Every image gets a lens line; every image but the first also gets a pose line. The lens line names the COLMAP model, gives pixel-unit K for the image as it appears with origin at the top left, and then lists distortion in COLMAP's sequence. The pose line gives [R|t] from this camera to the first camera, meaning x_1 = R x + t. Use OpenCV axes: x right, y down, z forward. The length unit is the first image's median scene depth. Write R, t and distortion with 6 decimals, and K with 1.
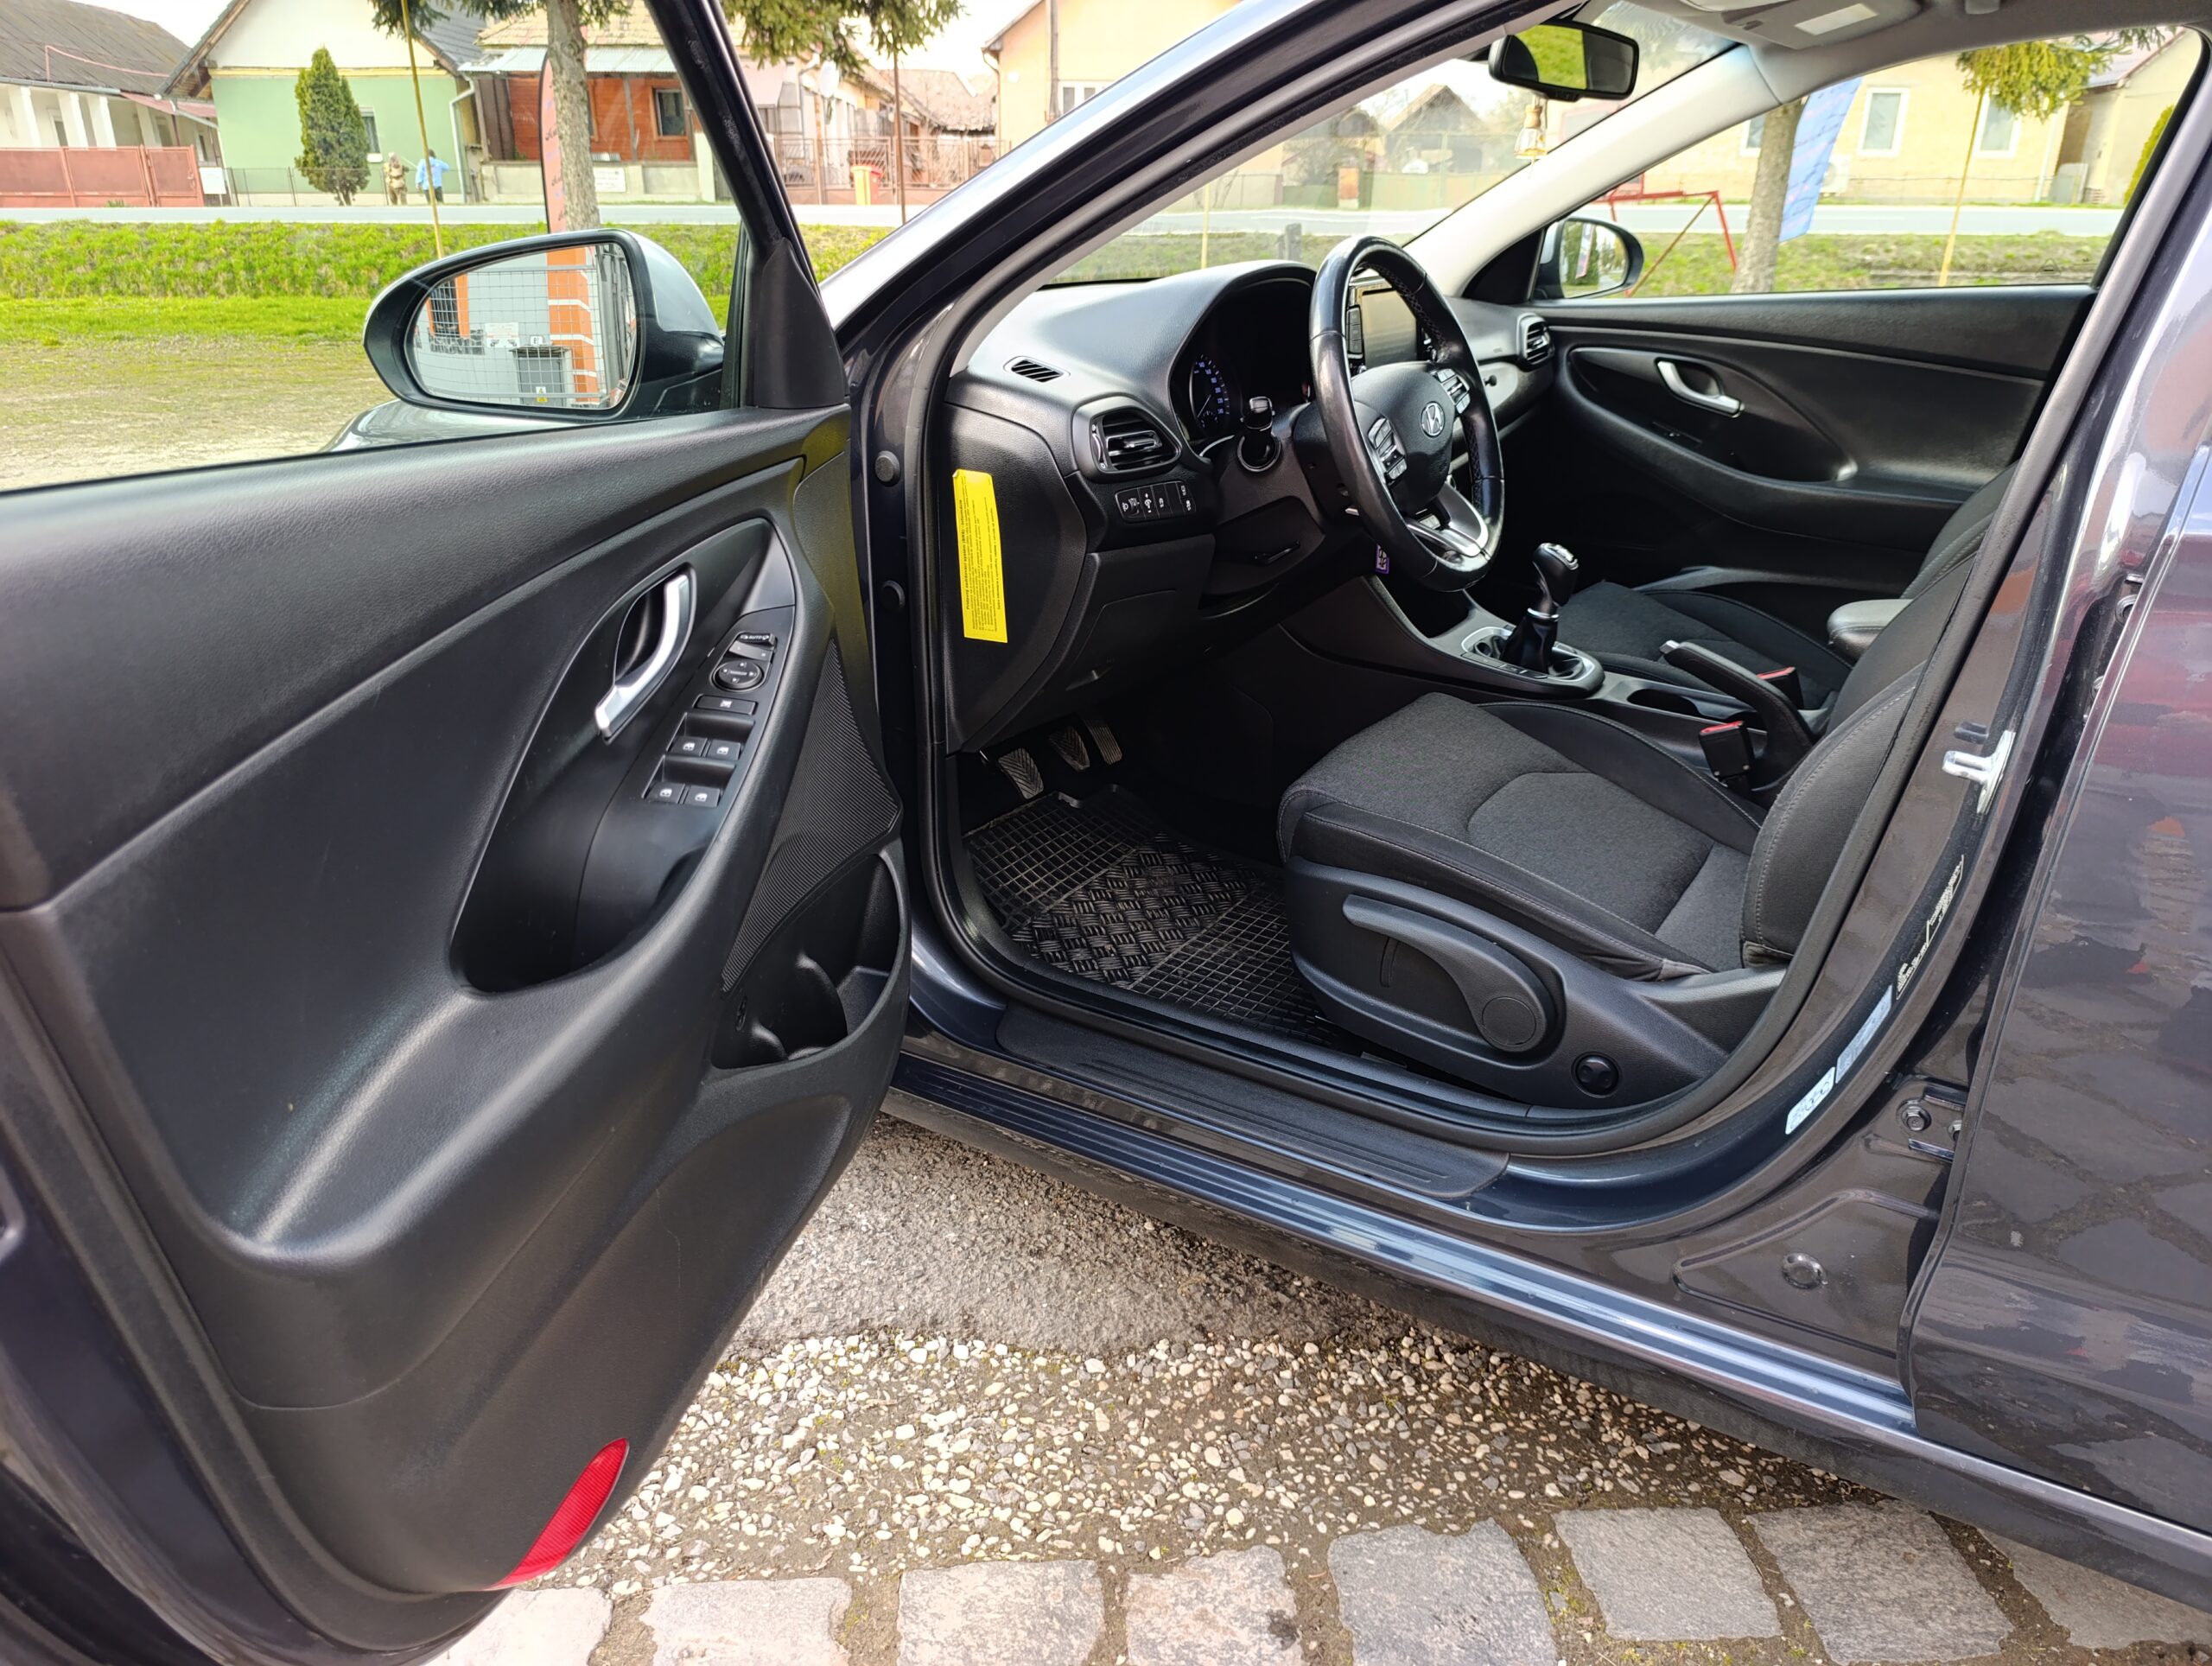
lens RADIAL K [[1525.5, 0, 1101.9], [0, 1525.5, 823.2], [0, 0, 1]] dist [0.000088, -0.008451]
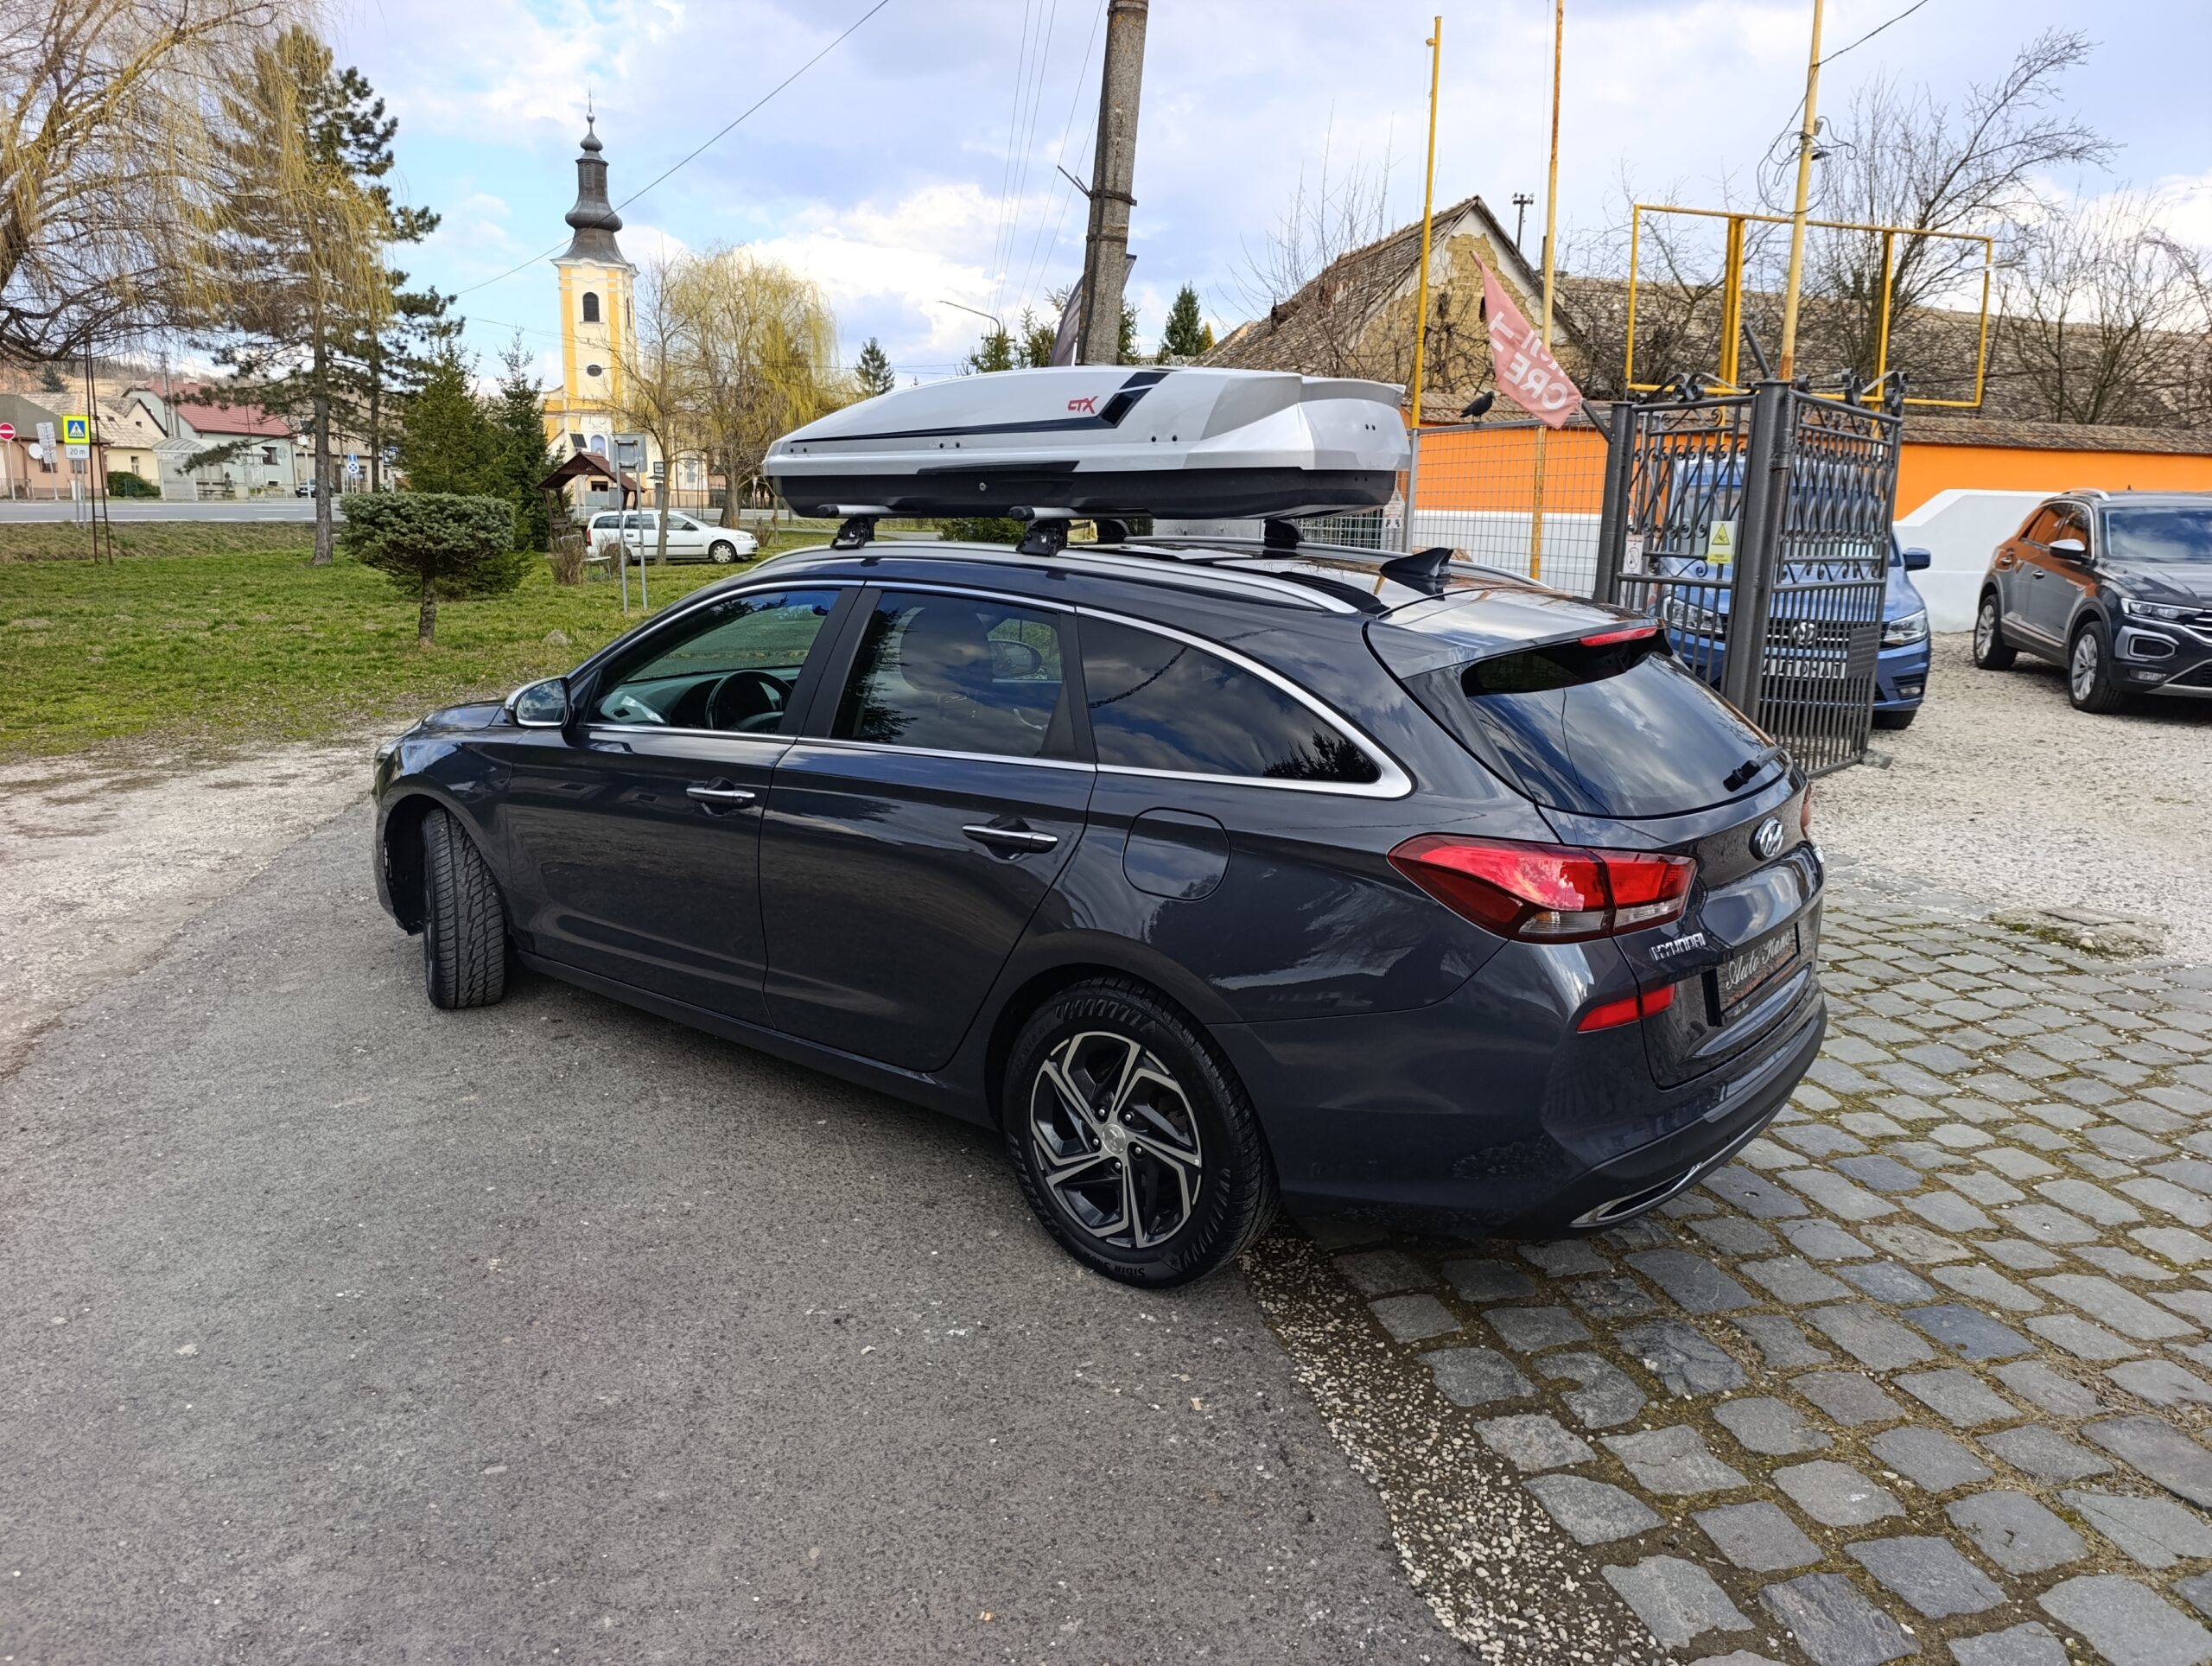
lens RADIAL K [[1525.5, 0, 1101.9], [0, 1525.5, 823.2], [0, 0, 1]] dist [0.000088, -0.008451]
pose [[-0.196728, -0.205937, 0.958587, -0.087535], [0.349669, 0.898665, 0.264825, -0.052128], [-0.915986, 0.387287, -0.104783, 0.078240]]
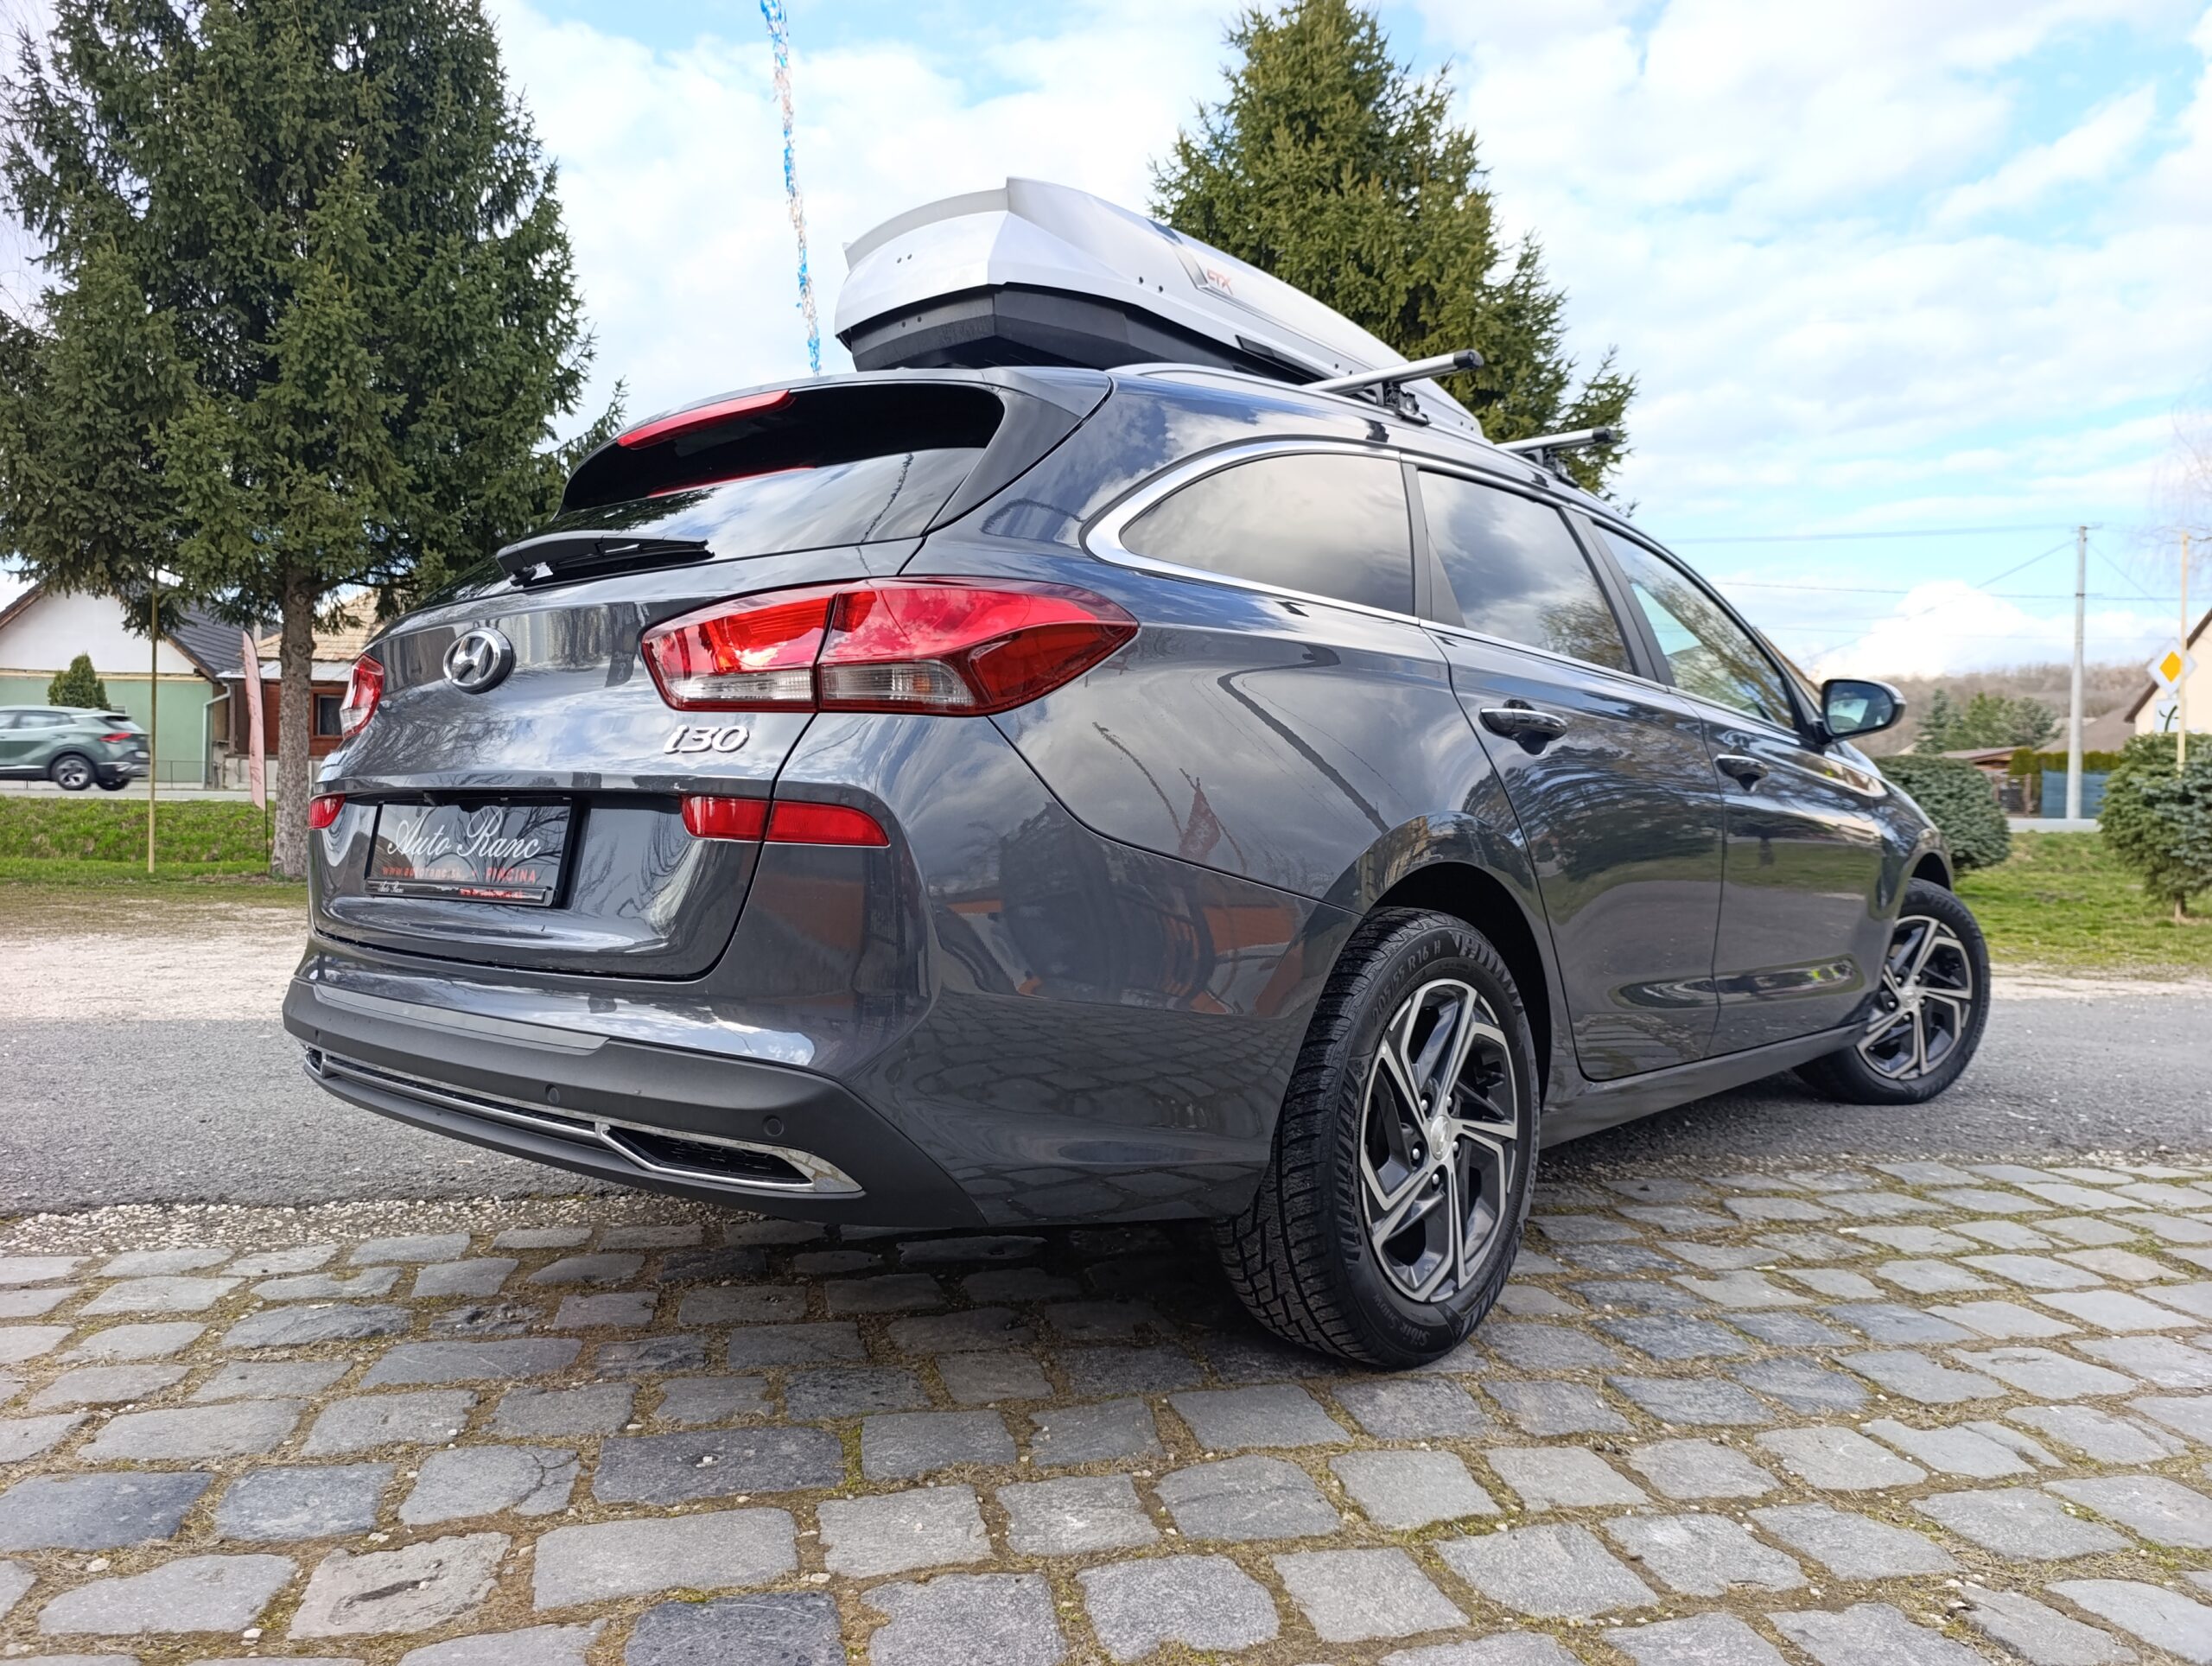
lens RADIAL K [[1511.1, 0, 1052.6], [0, 1511.1, 825.0], [0, 0, 1]] dist [0.013798, 0.003693]
pose [[0.990910, 0.012640, 0.133928, 0.044340], [0.037750, 0.929445, -0.367024, 0.042497], [-0.129118, 0.368744, 0.920520, -0.063145]]
